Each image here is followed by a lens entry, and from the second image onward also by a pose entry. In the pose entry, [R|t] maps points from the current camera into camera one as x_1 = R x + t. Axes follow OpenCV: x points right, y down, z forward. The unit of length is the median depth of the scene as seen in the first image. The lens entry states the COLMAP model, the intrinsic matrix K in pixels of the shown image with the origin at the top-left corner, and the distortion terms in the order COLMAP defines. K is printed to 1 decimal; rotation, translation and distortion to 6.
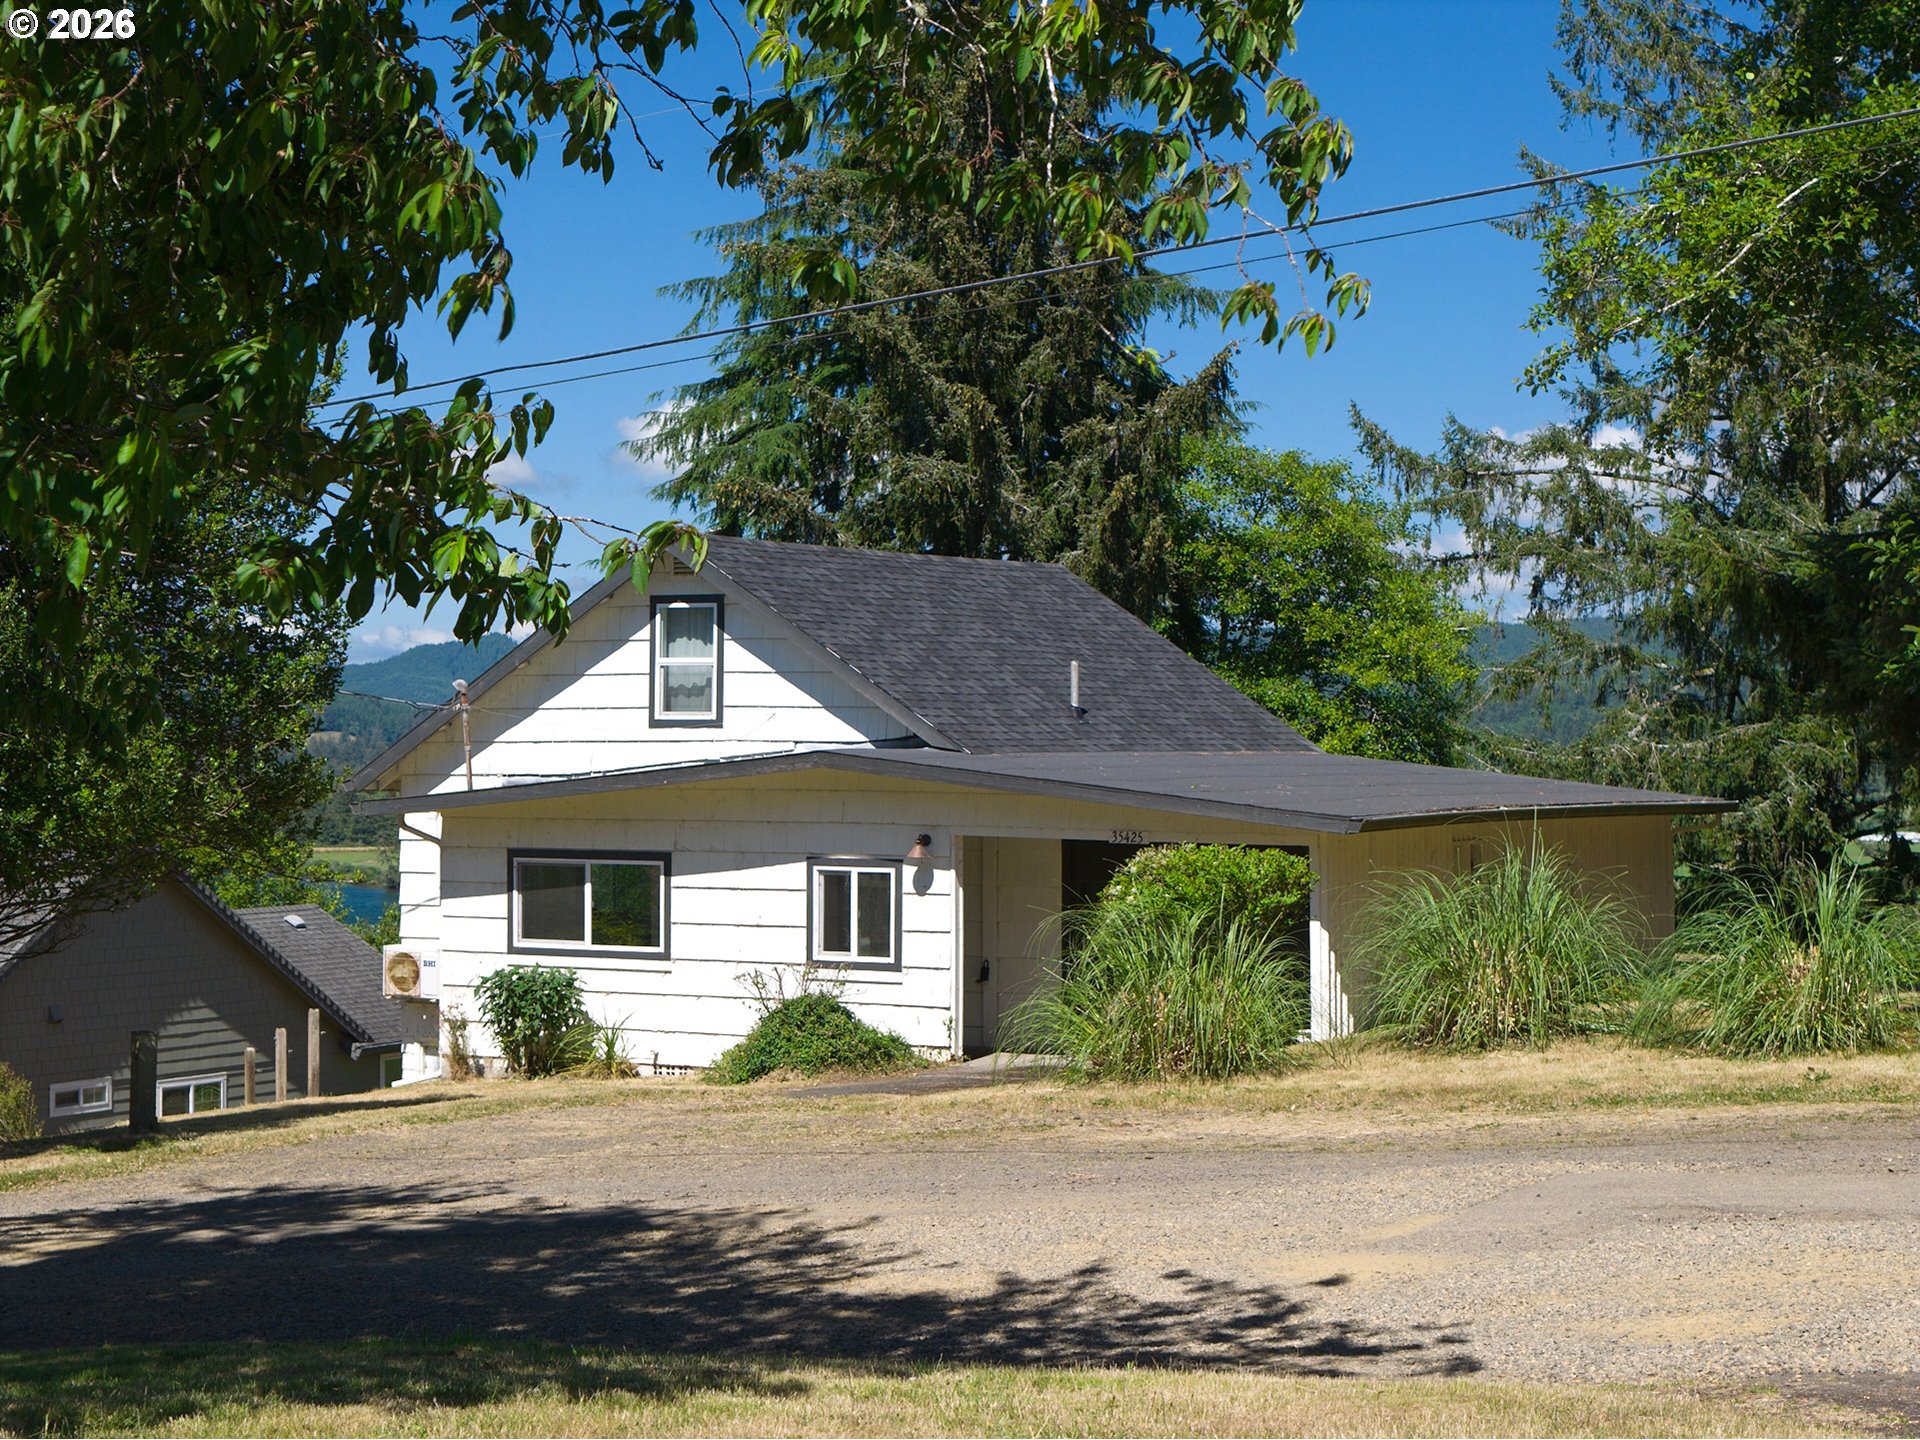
lens RADIAL K [[3893.8, 0, 960.0], [0, 3893.8, 720.0], [0, 0, 1]] dist [-0.286974, 1.825137]
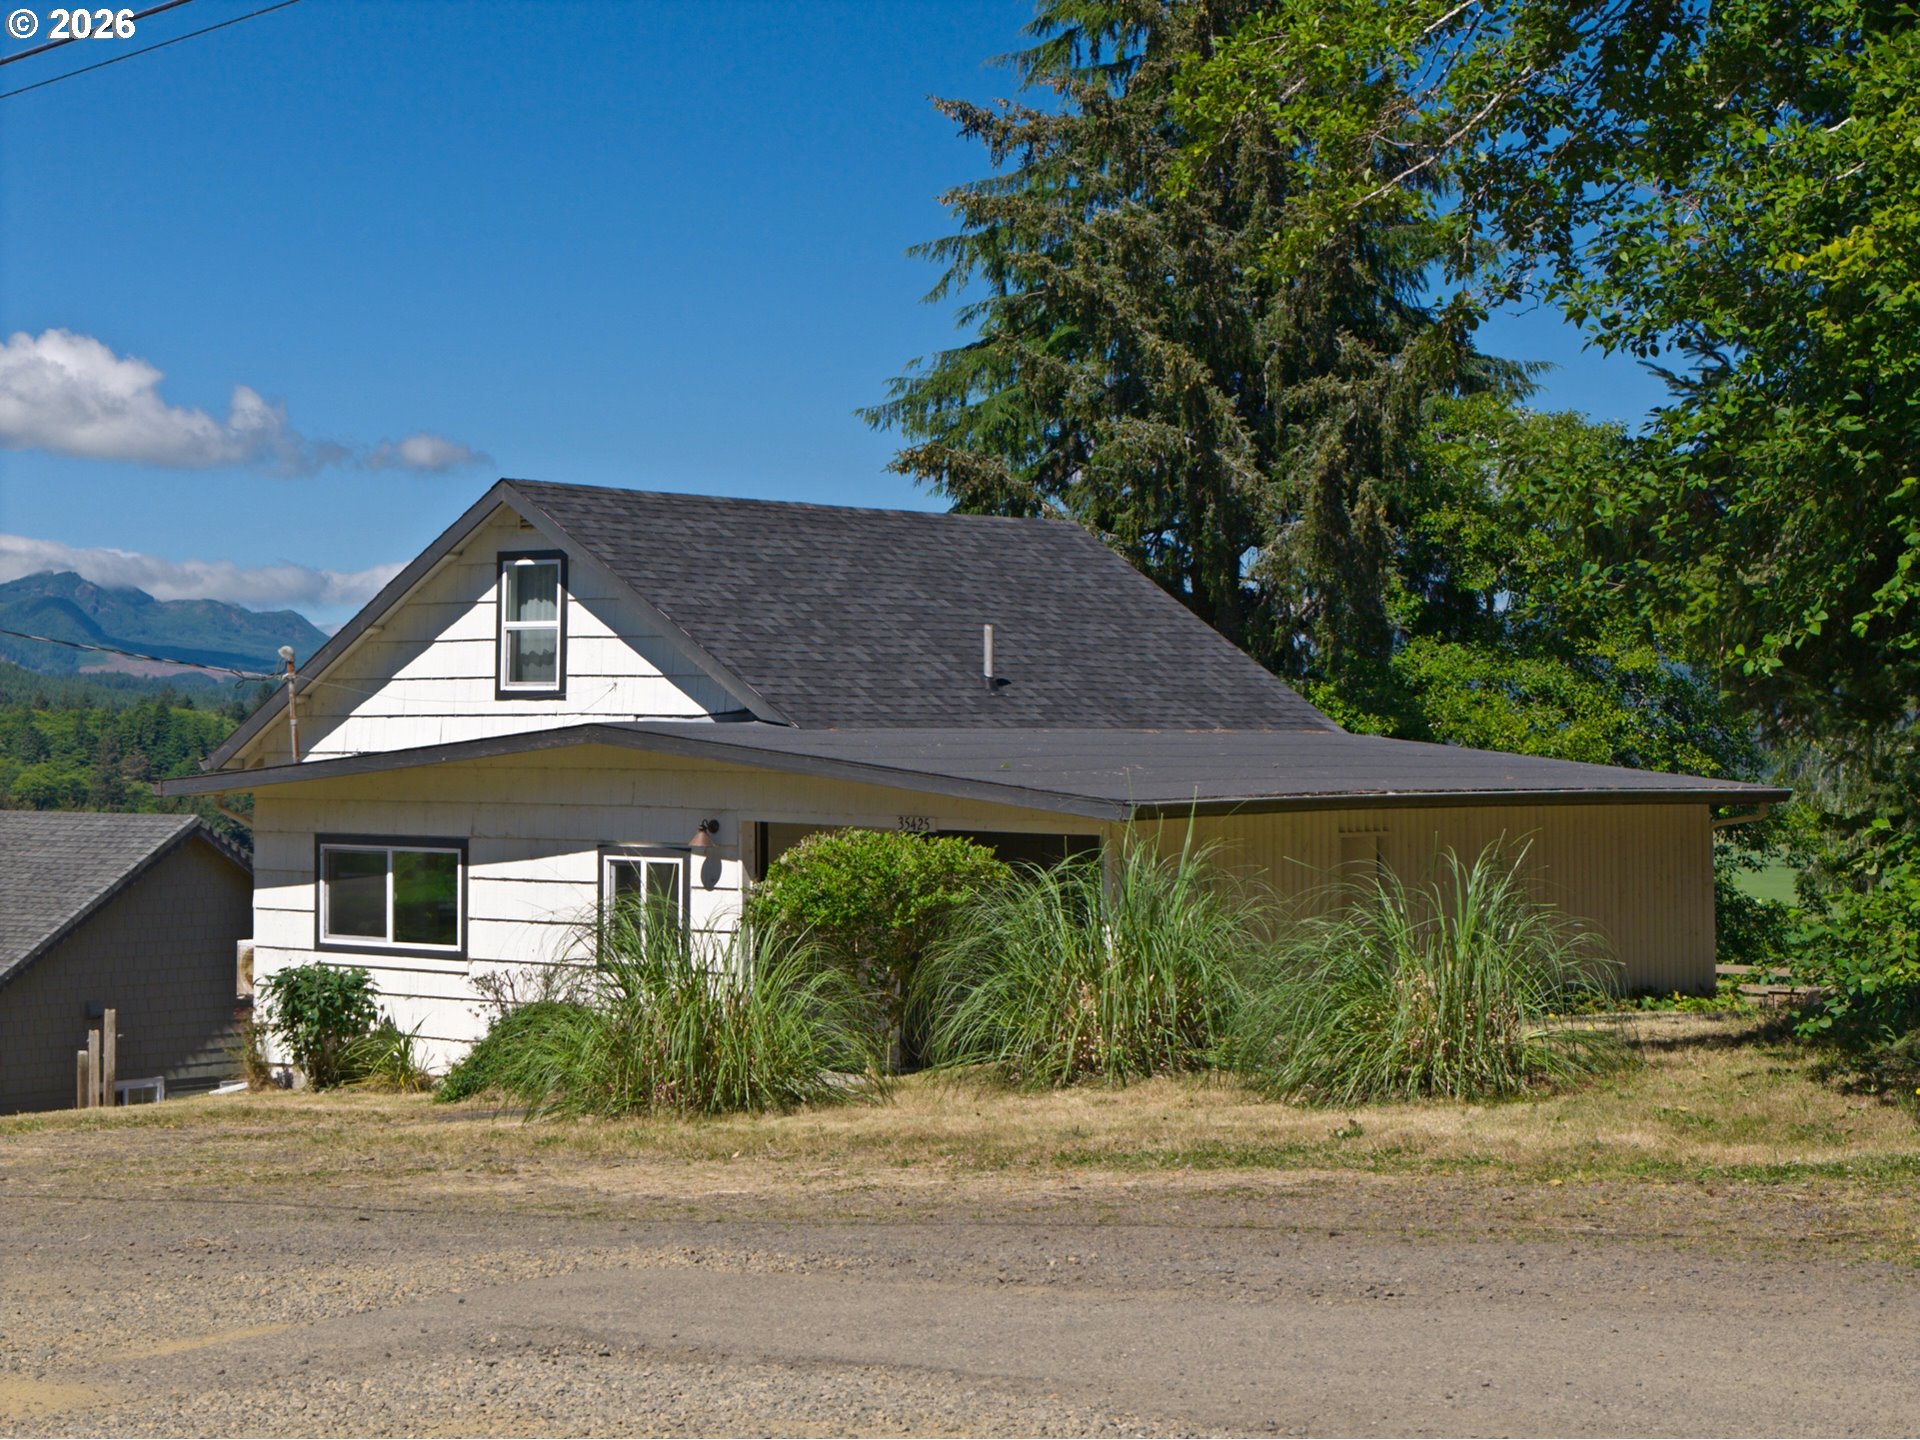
lens RADIAL K [[3893.8, 0, 960.0], [0, 3893.8, 720.0], [0, 0, 1]] dist [-0.286974, 1.825137]
pose [[0.987148, 0.002153, -0.159793, 0.170017], [-0.002052, 0.999998, 0.000798, 0.005763], [0.159794, -0.000459, 0.987150, 0.138324]]
